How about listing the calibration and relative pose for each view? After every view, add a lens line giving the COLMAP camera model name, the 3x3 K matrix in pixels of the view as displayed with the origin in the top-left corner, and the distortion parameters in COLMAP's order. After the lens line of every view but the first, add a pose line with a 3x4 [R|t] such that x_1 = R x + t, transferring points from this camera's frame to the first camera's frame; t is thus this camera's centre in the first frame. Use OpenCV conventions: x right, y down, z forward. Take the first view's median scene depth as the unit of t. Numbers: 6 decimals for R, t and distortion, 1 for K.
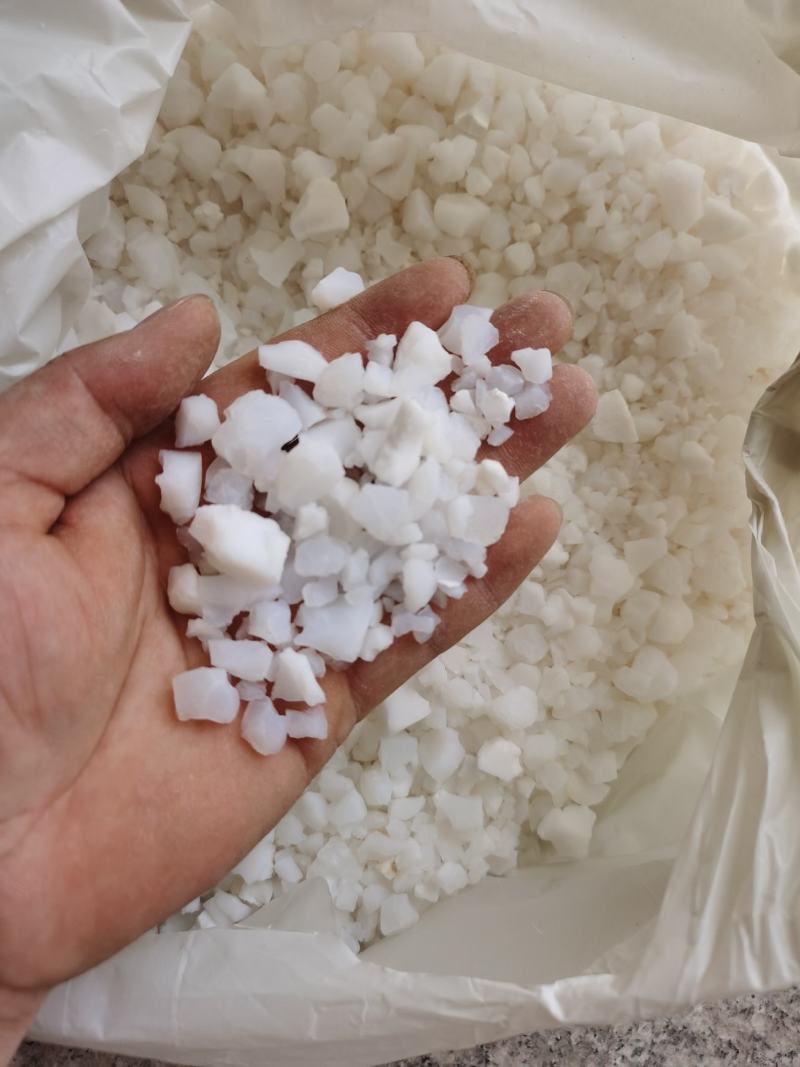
lens RADIAL K [[803.4, 0, 404.6], [0, 803.4, 528.0], [0, 0, 1]] dist [-0.006612, -0.004633]
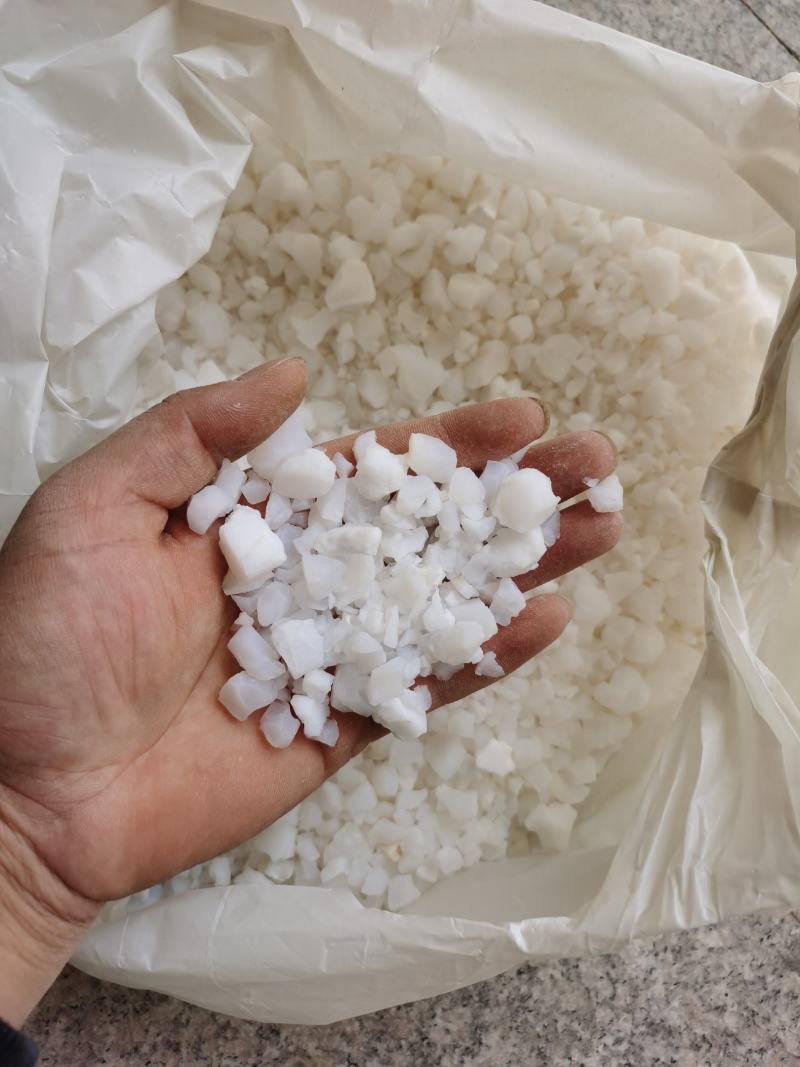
lens RADIAL K [[803.4, 0, 404.6], [0, 803.4, 528.0], [0, 0, 1]] dist [-0.006612, -0.004633]
pose [[0.999389, 0.023305, -0.026066, 0.012372], [-0.024425, 0.998754, -0.043511, 0.008005], [0.025020, 0.044121, 0.998713, -0.157869]]
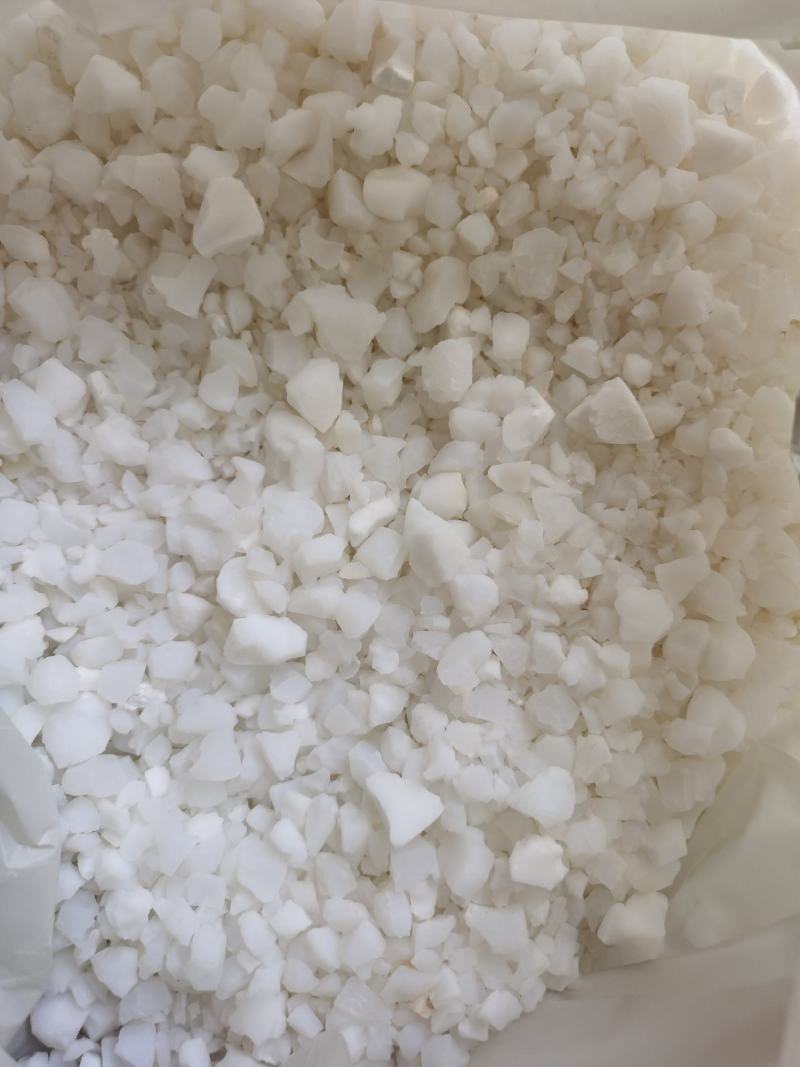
lens RADIAL K [[803.4, 0, 404.6], [0, 803.4, 528.0], [0, 0, 1]] dist [-0.006612, -0.004633]
pose [[0.987516, -0.150347, -0.046986, 0.065998], [0.151572, 0.988163, 0.023675, -0.072560], [0.042870, -0.030501, 0.998615, 0.177573]]
